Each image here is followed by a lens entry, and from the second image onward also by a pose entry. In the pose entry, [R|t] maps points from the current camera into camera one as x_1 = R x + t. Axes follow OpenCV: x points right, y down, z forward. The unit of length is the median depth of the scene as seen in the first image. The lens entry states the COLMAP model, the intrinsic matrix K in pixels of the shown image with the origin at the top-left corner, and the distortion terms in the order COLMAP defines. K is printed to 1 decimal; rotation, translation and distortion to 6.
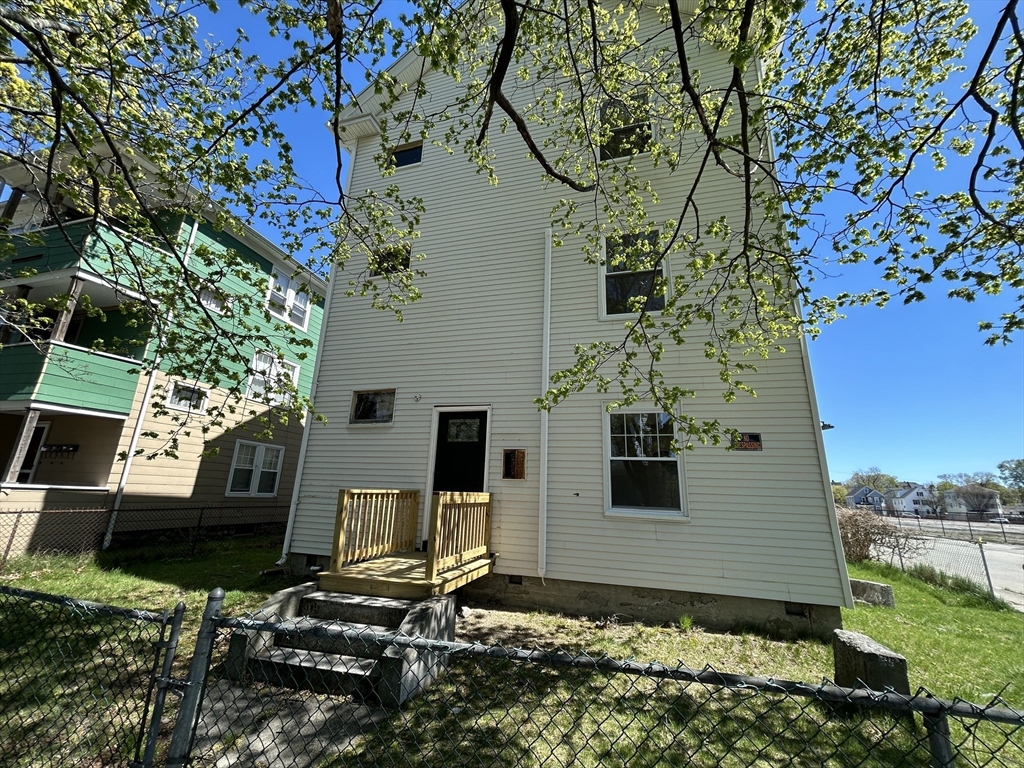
lens RADIAL K [[411.7, 0, 511.0], [0, 411.7, 382.2], [0, 0, 1]] dist [-0.001446, -0.000076]
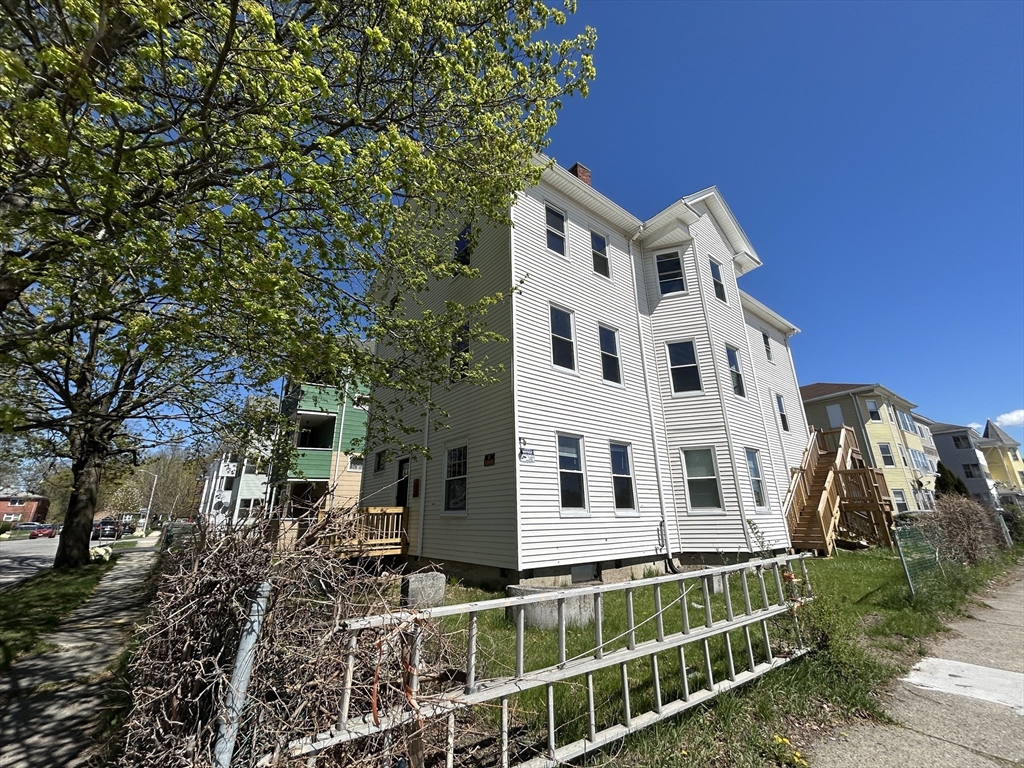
lens RADIAL K [[411.7, 0, 511.8], [0, 411.7, 383.4], [0, 0, 1]] dist [-0.001446, -0.000076]
pose [[0.809331, -0.227367, -0.541560, 1.369967], [0.197625, 0.973691, -0.113451, 0.057037], [0.553107, -0.015206, 0.832971, -0.156241]]
